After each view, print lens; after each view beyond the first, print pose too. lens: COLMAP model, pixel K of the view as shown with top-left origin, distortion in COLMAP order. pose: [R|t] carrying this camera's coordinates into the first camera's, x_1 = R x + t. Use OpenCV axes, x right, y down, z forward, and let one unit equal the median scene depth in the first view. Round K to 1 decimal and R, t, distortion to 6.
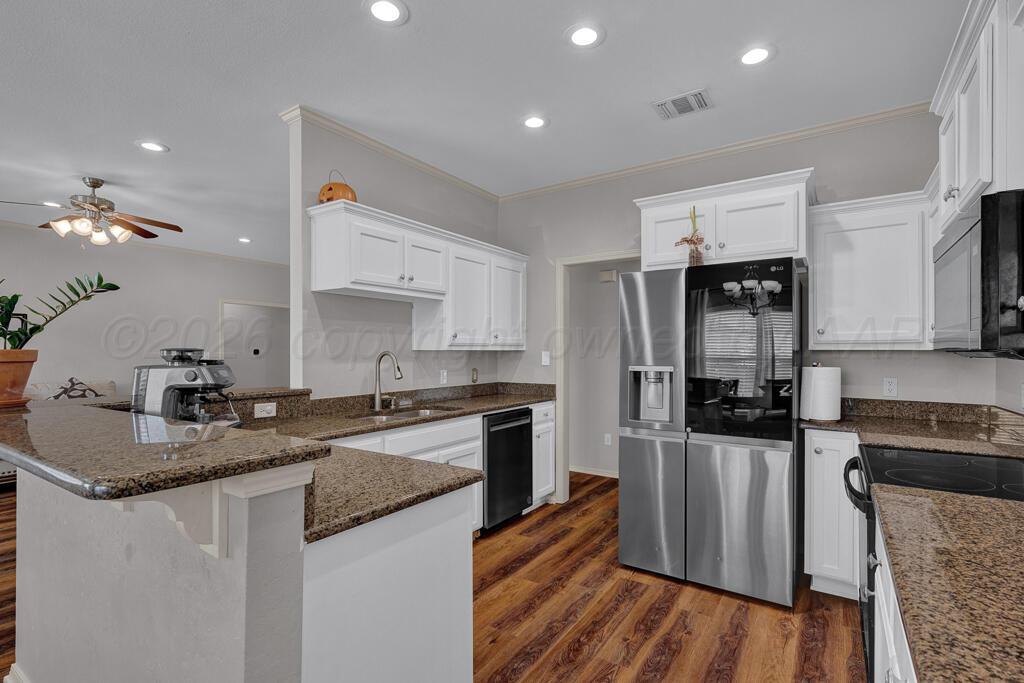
lens RADIAL K [[491.4, 0, 514.2], [0, 491.4, 355.4], [0, 0, 1]] dist [0.000074, -0.000006]
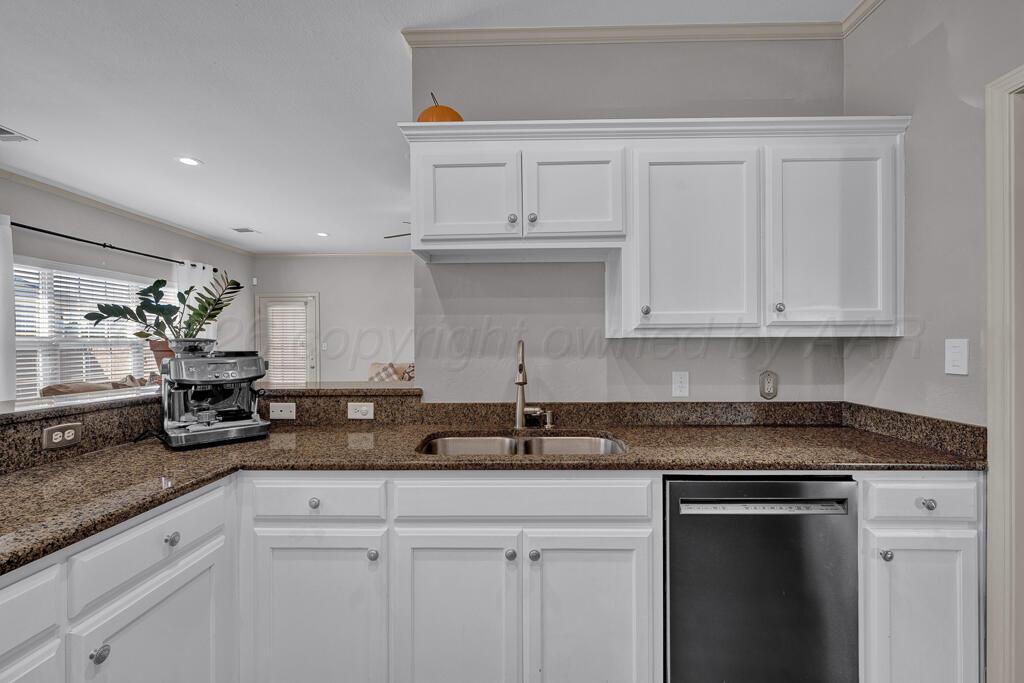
lens RADIAL K [[437.2, 0, 513.1], [0, 437.2, 342.8], [0, 0, 1]] dist [-0.000874, 0.000057]
pose [[0.532885, 0.001213, -0.846187, 0.214177], [-0.002290, 0.999997, -0.000009, -0.004603], [0.846185, 0.001943, 0.532886, 0.653396]]
